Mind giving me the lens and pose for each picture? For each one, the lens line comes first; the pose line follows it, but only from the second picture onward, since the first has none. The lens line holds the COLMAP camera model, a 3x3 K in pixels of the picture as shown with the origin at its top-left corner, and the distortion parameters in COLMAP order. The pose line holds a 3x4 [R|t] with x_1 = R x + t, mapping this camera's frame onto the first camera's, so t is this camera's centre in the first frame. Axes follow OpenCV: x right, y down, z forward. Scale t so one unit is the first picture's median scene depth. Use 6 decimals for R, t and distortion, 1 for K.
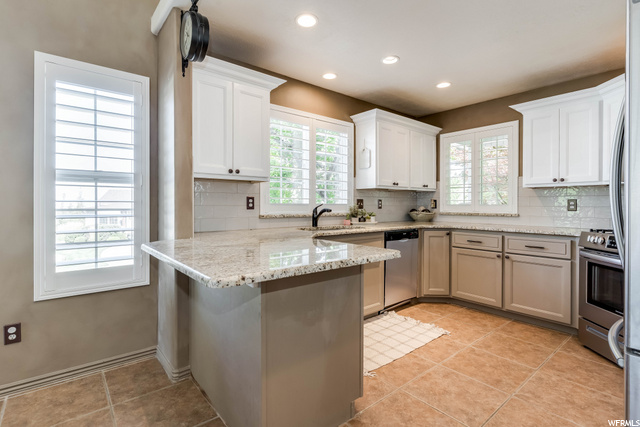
lens RADIAL K [[308.4, 0, 321.7], [0, 308.4, 207.1], [0, 0, 1]] dist [-0.004441, -0.000004]
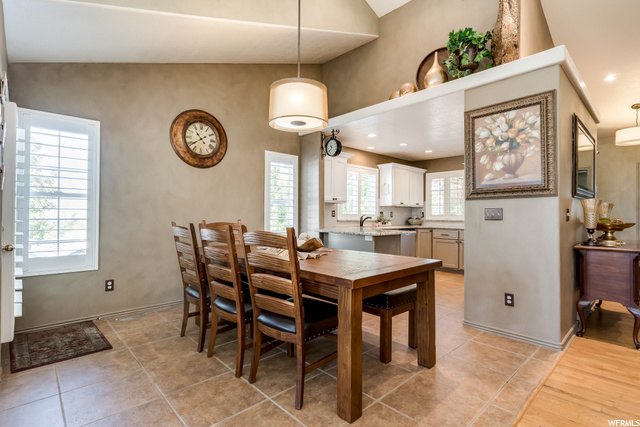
lens RADIAL K [[308.4, 0, 317.6], [0, 308.4, 214.0], [0, 0, 1]] dist [-0.004441, -0.000004]
pose [[0.998775, 0.007091, 0.048970, -0.342333], [-0.006641, 0.999934, -0.009342, 0.006816], [-0.049033, 0.009005, 0.998757, -0.774376]]
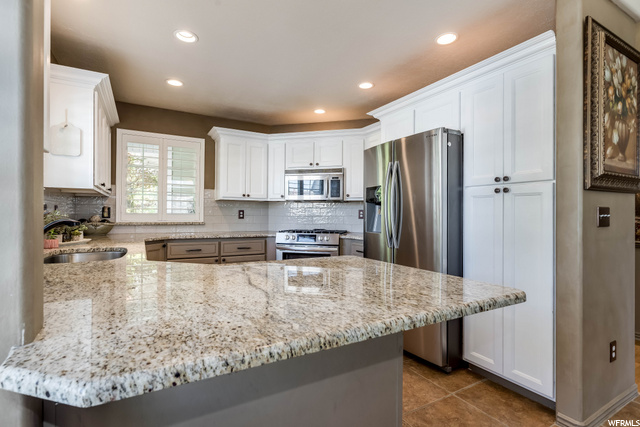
lens RADIAL K [[308.4, 0, 316.0], [0, 308.4, 216.1], [0, 0, 1]] dist [-0.004441, -0.000004]
pose [[0.182773, -0.002662, 0.983152, -0.390927], [0.000404, 0.999996, 0.002632, -0.002896], [-0.983155, -0.000084, 0.182773, 0.387454]]
